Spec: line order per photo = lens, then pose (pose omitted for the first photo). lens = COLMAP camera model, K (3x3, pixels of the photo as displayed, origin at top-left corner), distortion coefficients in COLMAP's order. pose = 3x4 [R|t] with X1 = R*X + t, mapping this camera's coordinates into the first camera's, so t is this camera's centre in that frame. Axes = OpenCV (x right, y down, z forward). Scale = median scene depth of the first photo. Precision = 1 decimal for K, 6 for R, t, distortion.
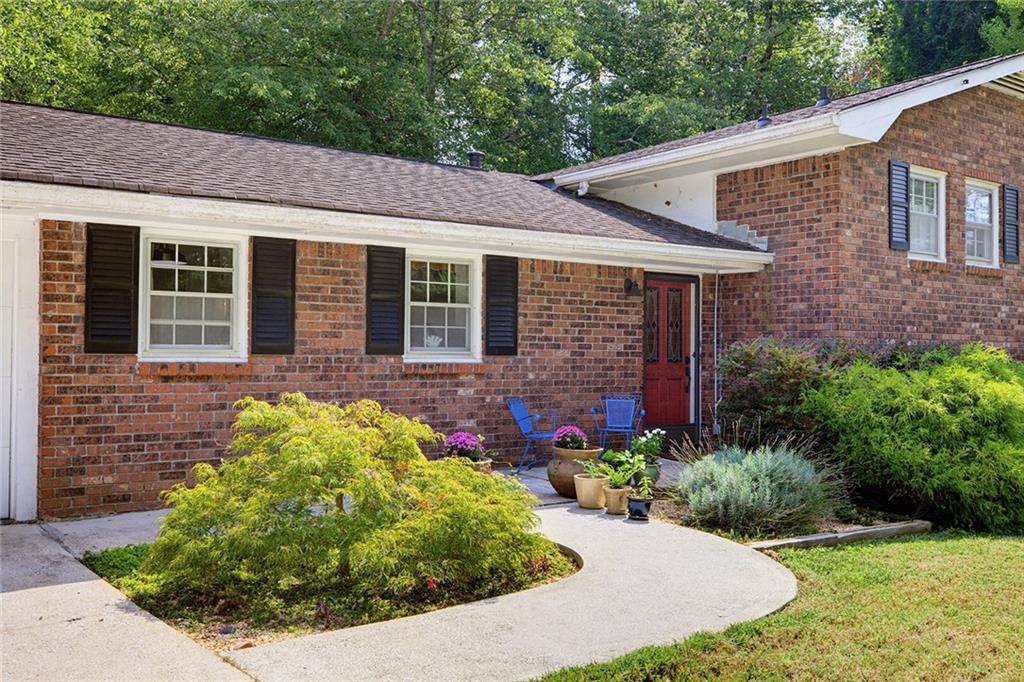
lens RADIAL K [[970.8, 0, 513.2], [0, 970.8, 341.0], [0, 0, 1]] dist [-0.013115, 0.000000]
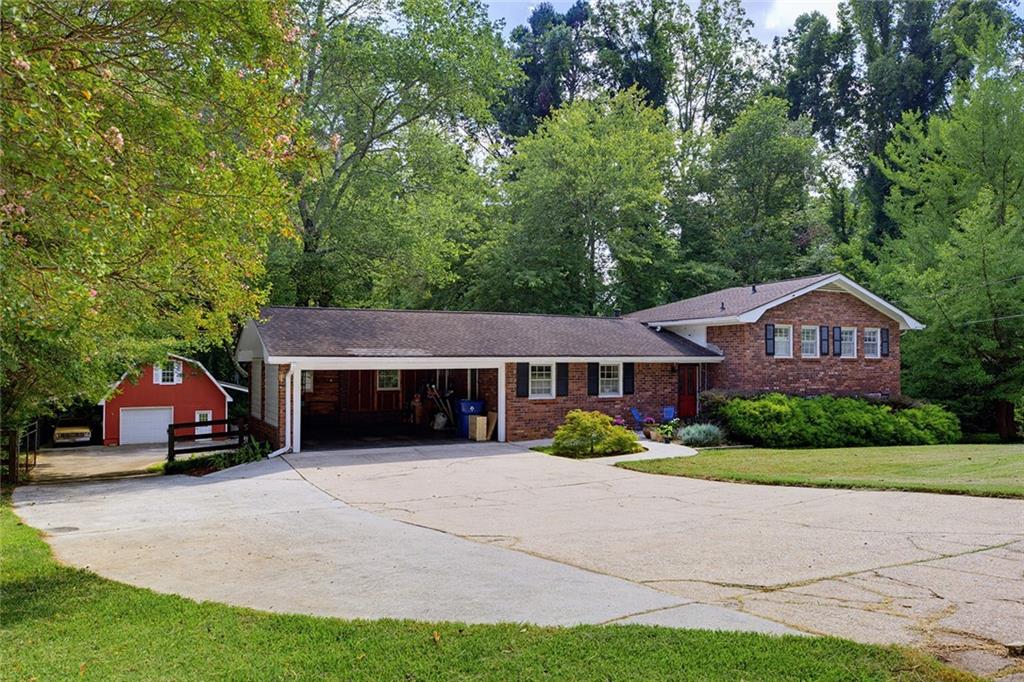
lens RADIAL K [[681.0, 0, 540.3], [0, 681.0, 346.6], [0, 0, 1]] dist [-0.000890, 0.002936]
pose [[0.990108, -0.010639, -0.139900, 0.014574], [0.008857, 0.999872, -0.013352, -0.121281], [0.140024, 0.011981, 0.990076, -1.305583]]
